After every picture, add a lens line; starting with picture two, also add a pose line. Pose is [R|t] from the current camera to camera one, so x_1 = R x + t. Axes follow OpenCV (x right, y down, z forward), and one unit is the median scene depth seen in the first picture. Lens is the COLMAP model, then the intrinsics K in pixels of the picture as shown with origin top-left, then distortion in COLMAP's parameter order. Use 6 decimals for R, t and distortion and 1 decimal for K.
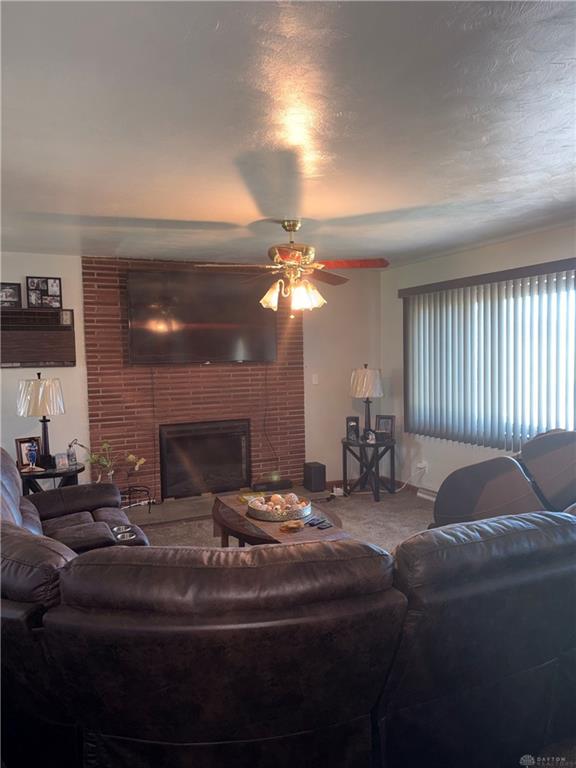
lens RADIAL K [[575.6, 0, 285.3], [0, 575.6, 384.8], [0, 0, 1]] dist [0.005697, -0.001033]
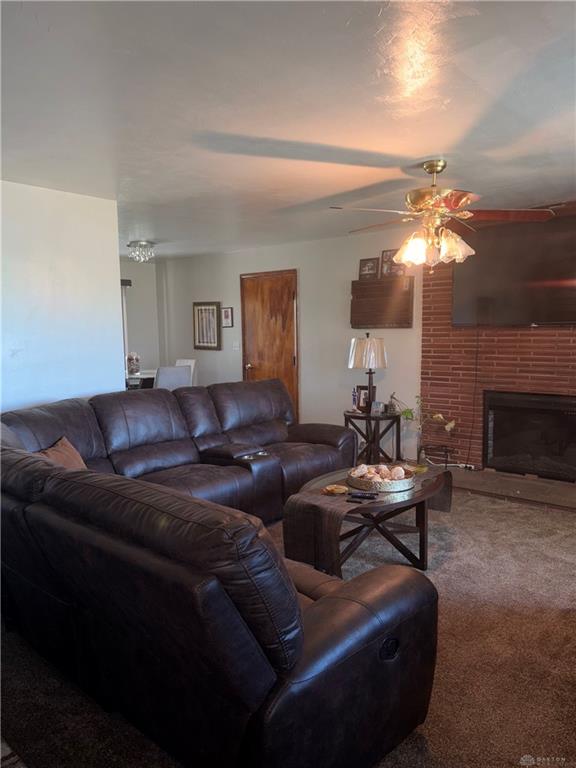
lens RADIAL K [[575.6, 0, 285.1], [0, 575.6, 385.2], [0, 0, 1]] dist [0.005697, -0.001033]
pose [[0.374782, 0.103410, -0.921328, 0.566729], [-0.037401, 0.994637, 0.096424, -0.019308], [0.926358, -0.001679, 0.376640, 0.352127]]
